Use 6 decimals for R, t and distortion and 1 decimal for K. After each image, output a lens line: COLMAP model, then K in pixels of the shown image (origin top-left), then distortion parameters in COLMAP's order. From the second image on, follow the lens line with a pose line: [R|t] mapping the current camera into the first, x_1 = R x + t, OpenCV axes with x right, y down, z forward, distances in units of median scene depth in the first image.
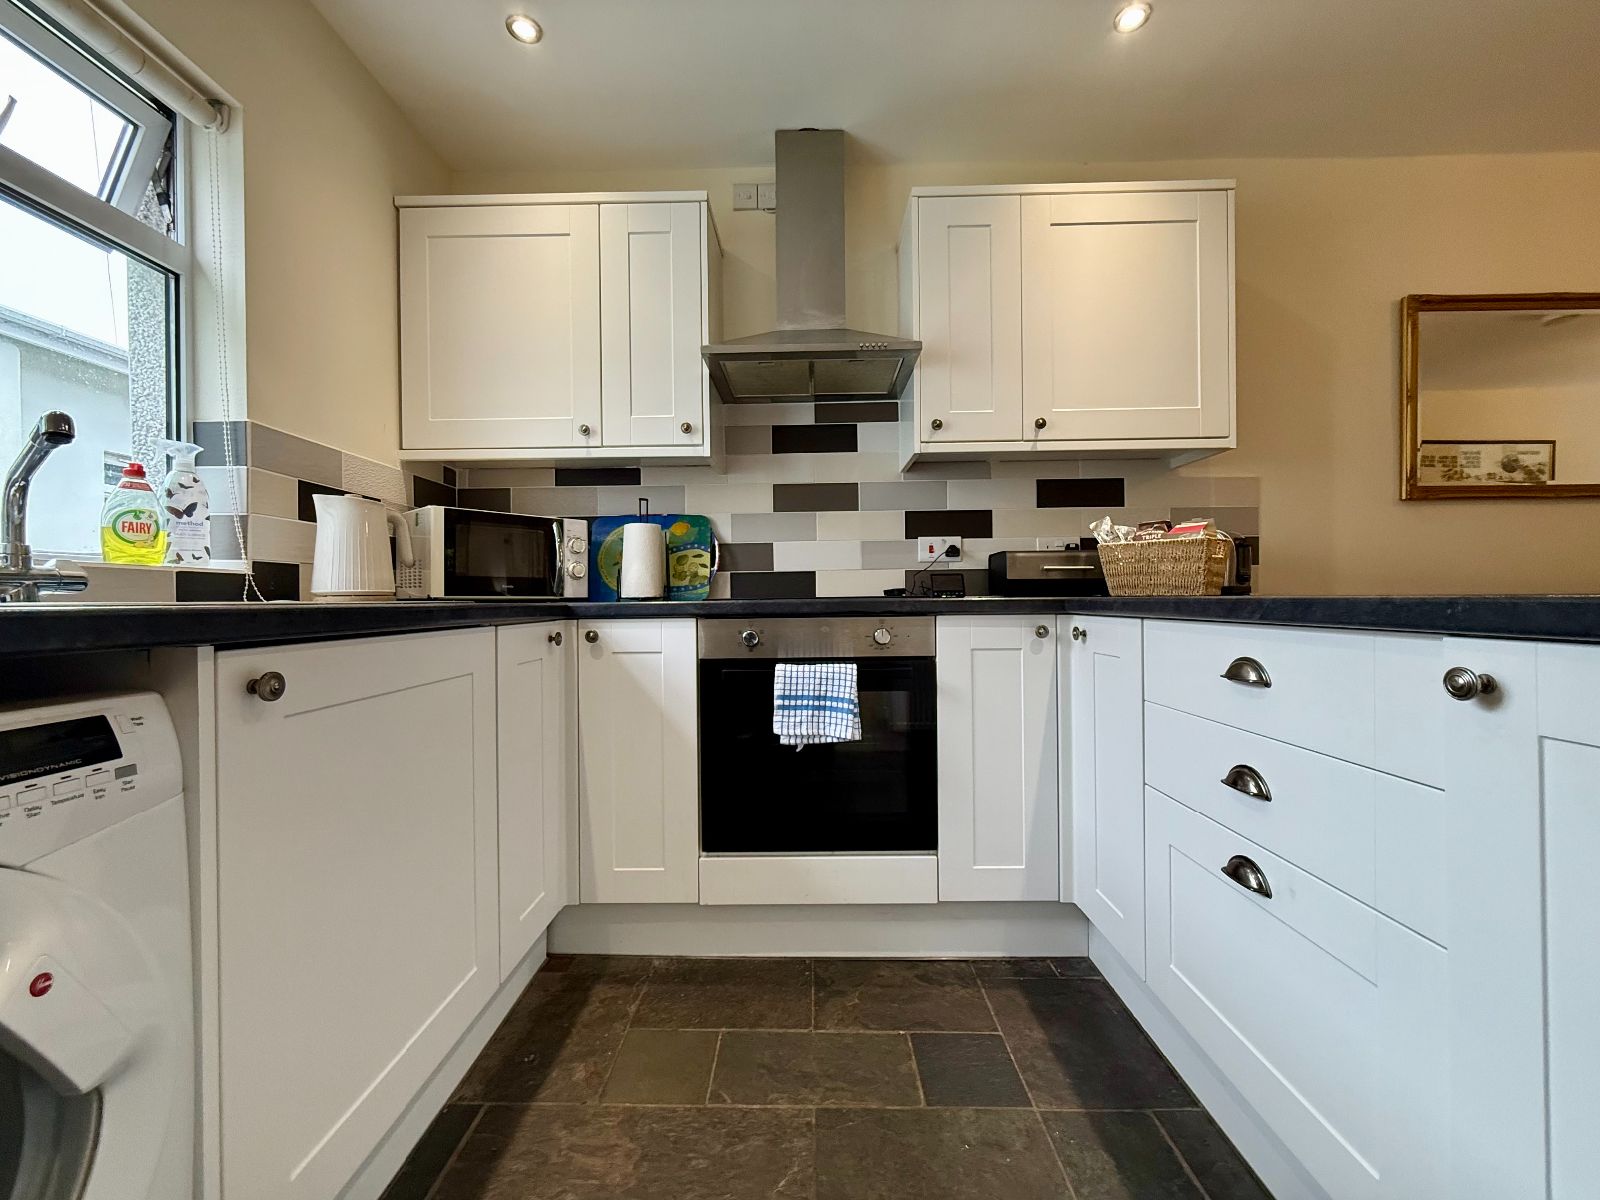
lens RADIAL K [[636.9, 0, 804.2], [0, 636.9, 598.1], [0, 0, 1]] dist [0.000153, 0.001135]
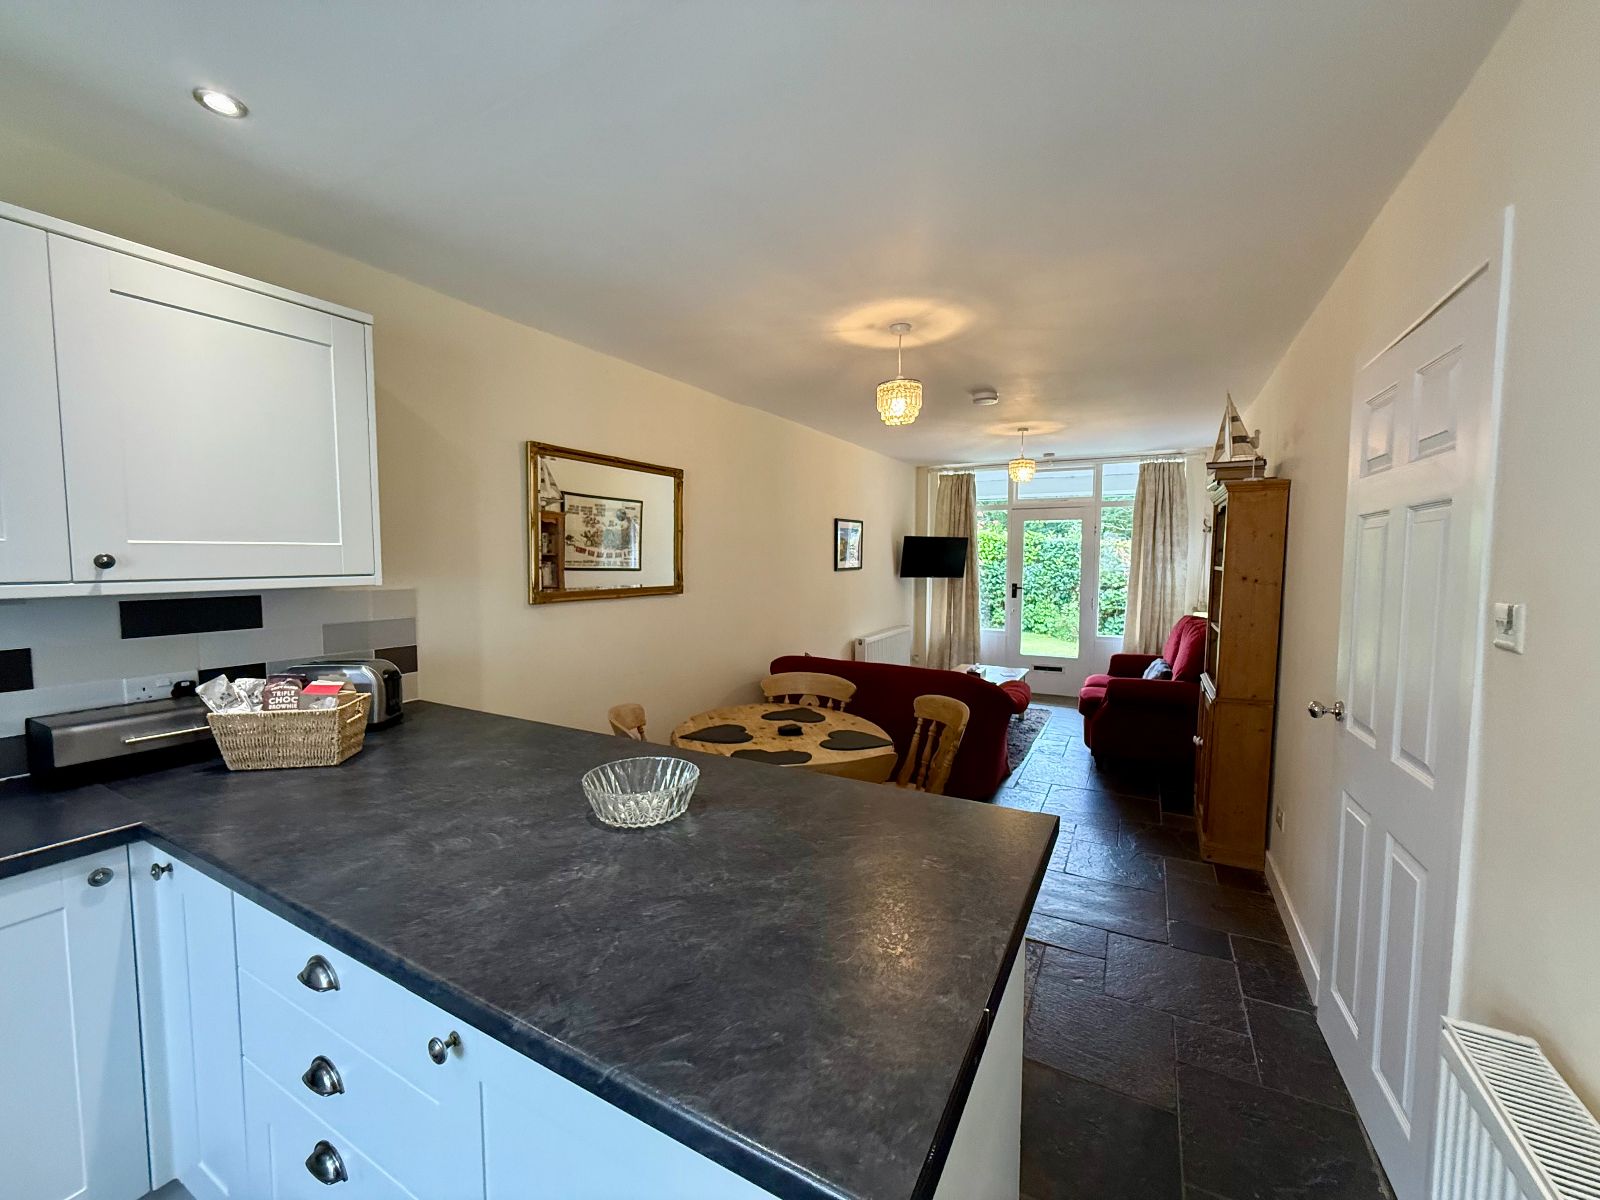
lens RADIAL K [[636.9, 0, 798.1], [0, 636.9, 597.7], [0, 0, 1]] dist [0.000153, 0.001135]
pose [[0.473917, -0.046186, 0.879357, 0.111719], [-0.004493, 0.998484, 0.054864, -0.318423], [-0.880558, -0.029952, 0.472991, -0.079924]]
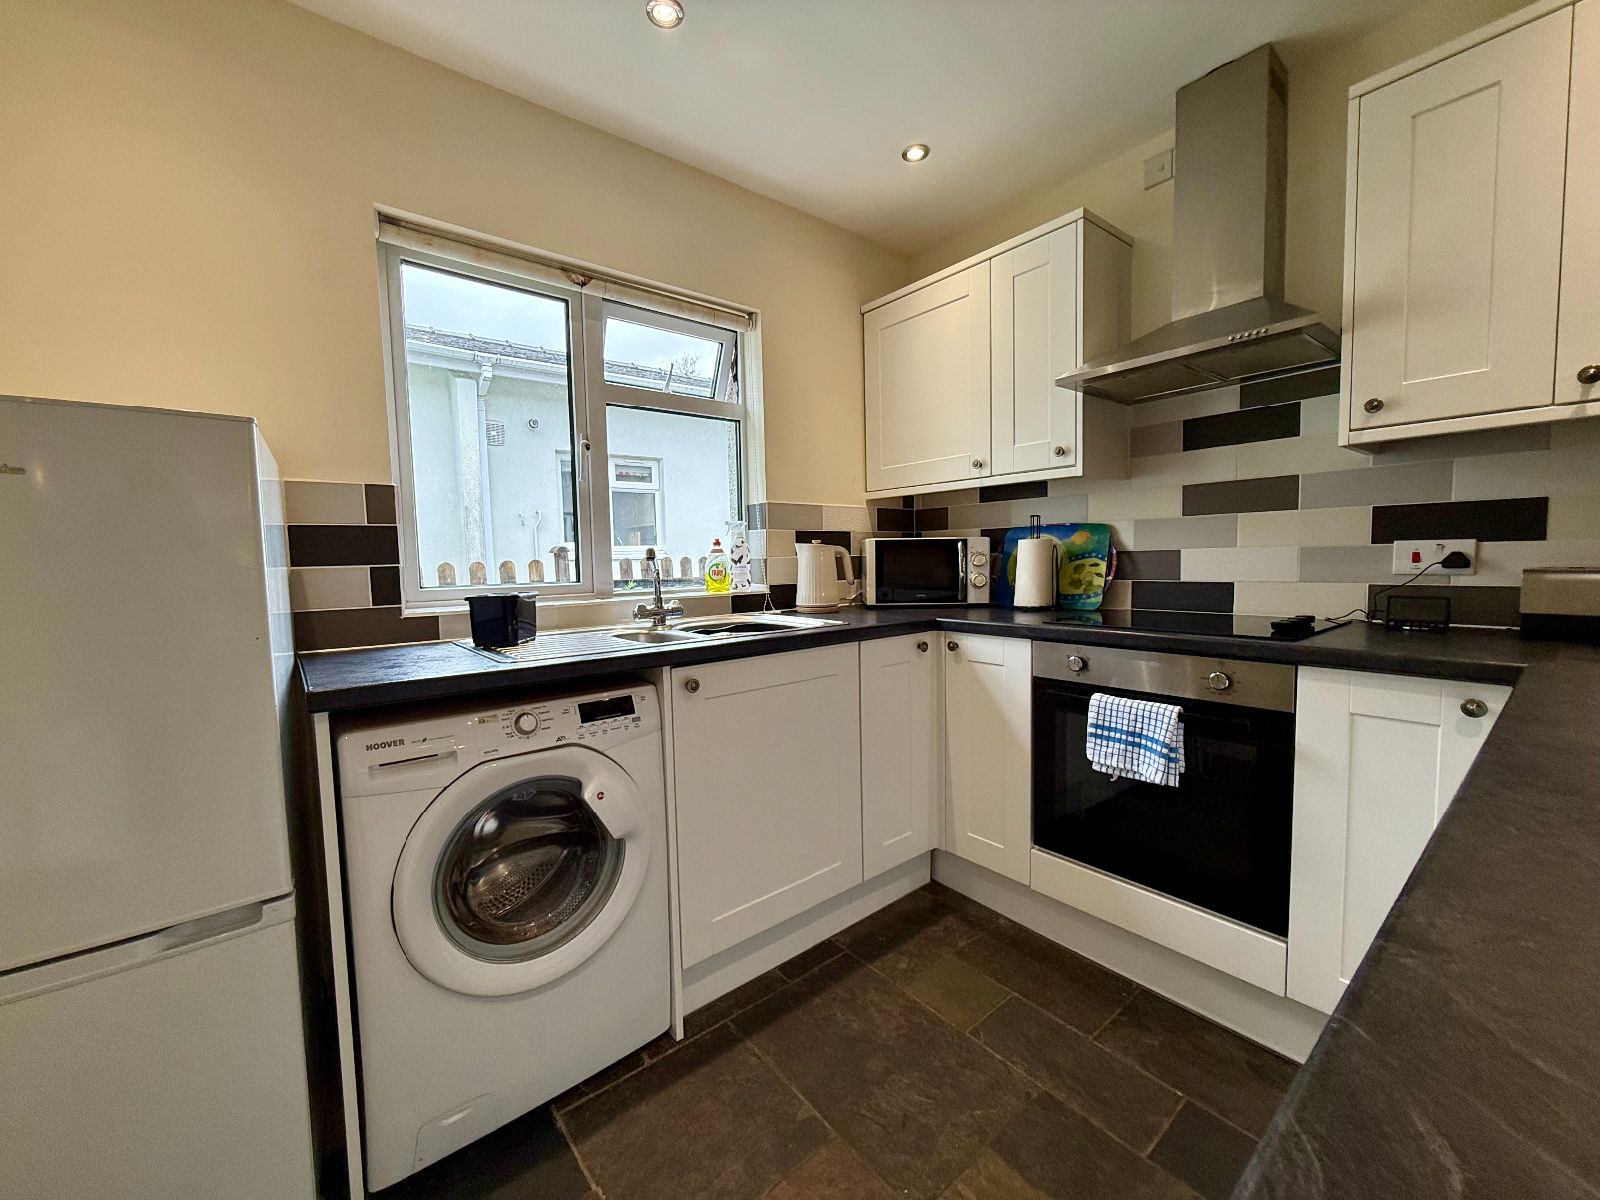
lens RADIAL K [[636.9, 0, 804.3], [0, 636.9, 598.3], [0, 0, 1]] dist [0.000153, 0.001135]
pose [[0.641082, 0.049743, -0.765858, 0.423047], [0.014480, 0.996936, 0.076873, -0.130801], [0.767335, -0.060372, 0.638398, -0.010014]]
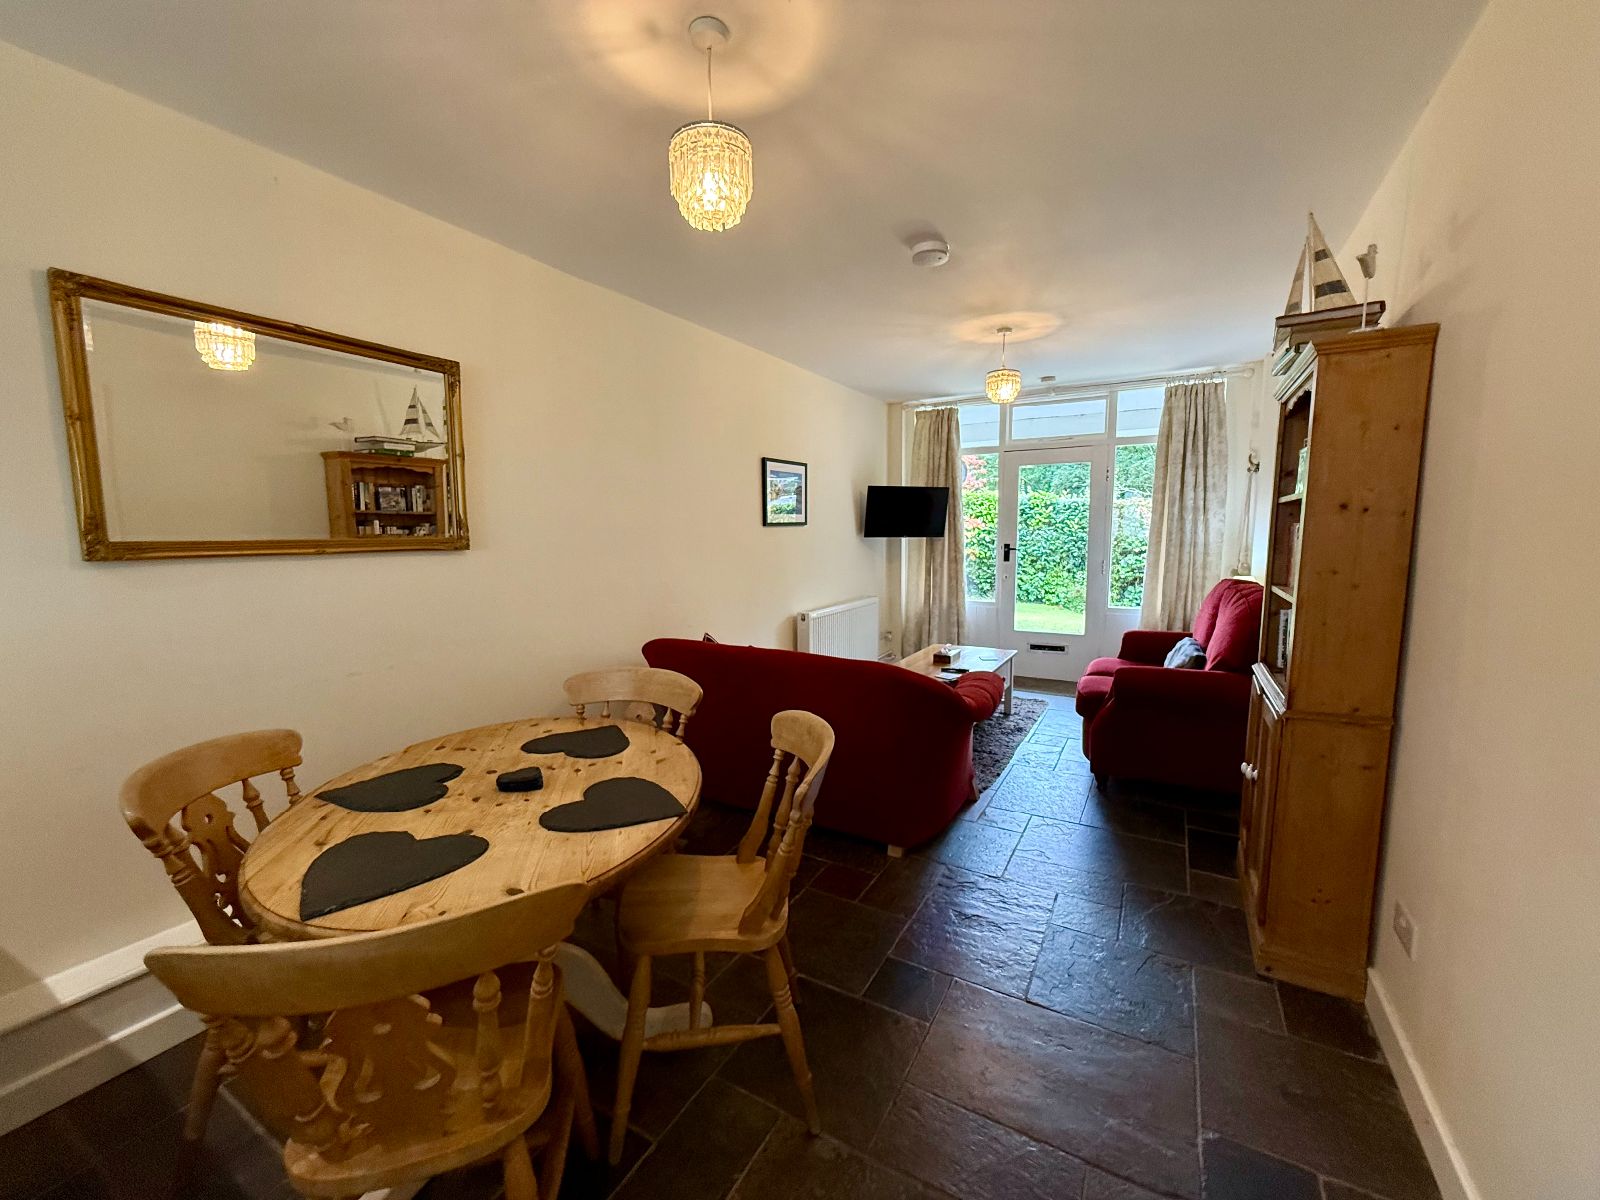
lens RADIAL K [[636.9, 0, 798.4], [0, 636.9, 597.2], [0, 0, 1]] dist [0.000153, 0.001135]
pose [[0.499348, -0.086552, 0.862067, 0.961685], [0.005898, 0.995314, 0.096514, -0.237813], [-0.866381, -0.043109, 0.497519, -0.090915]]
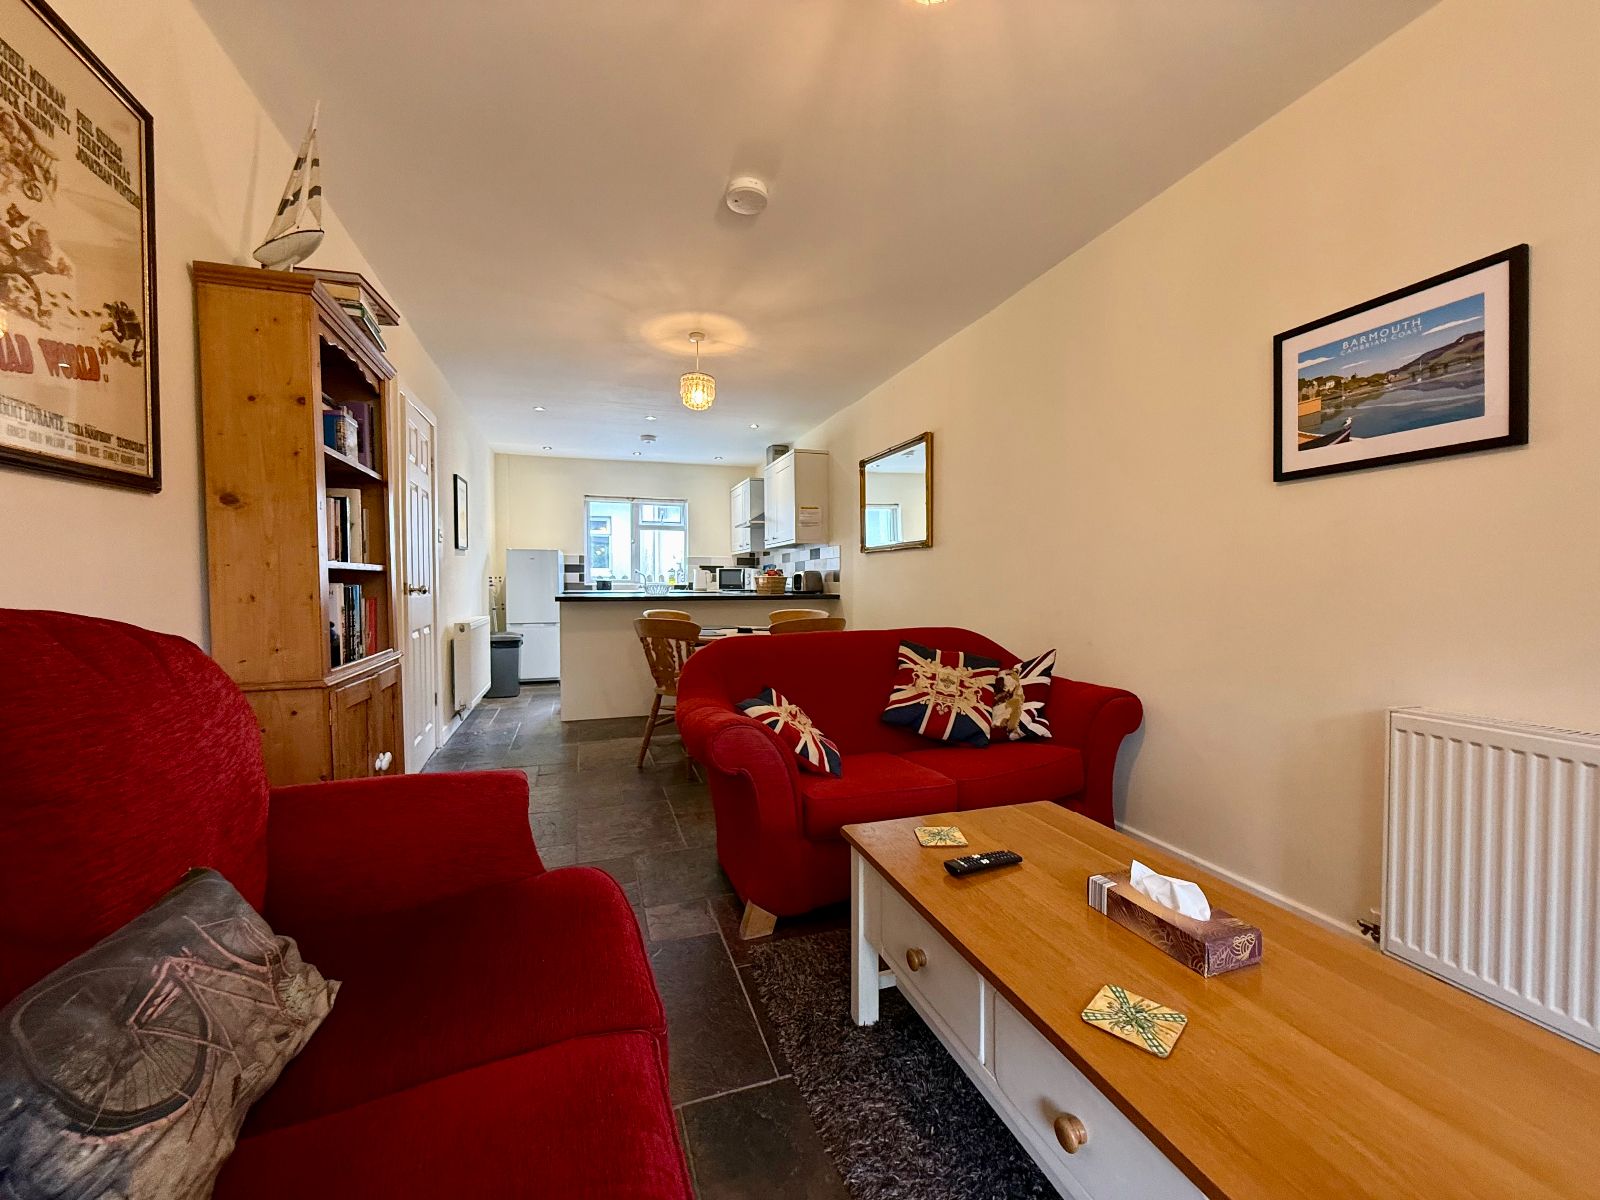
lens RADIAL K [[636.9, 0, 801.6], [0, 636.9, 599.2], [0, 0, 1]] dist [0.000153, 0.001135]
pose [[0.331229, 0.037502, -0.942805, 3.924763], [-0.002291, 0.999239, 0.038942, -0.110218], [0.943548, -0.010739, 0.331063, 0.100053]]
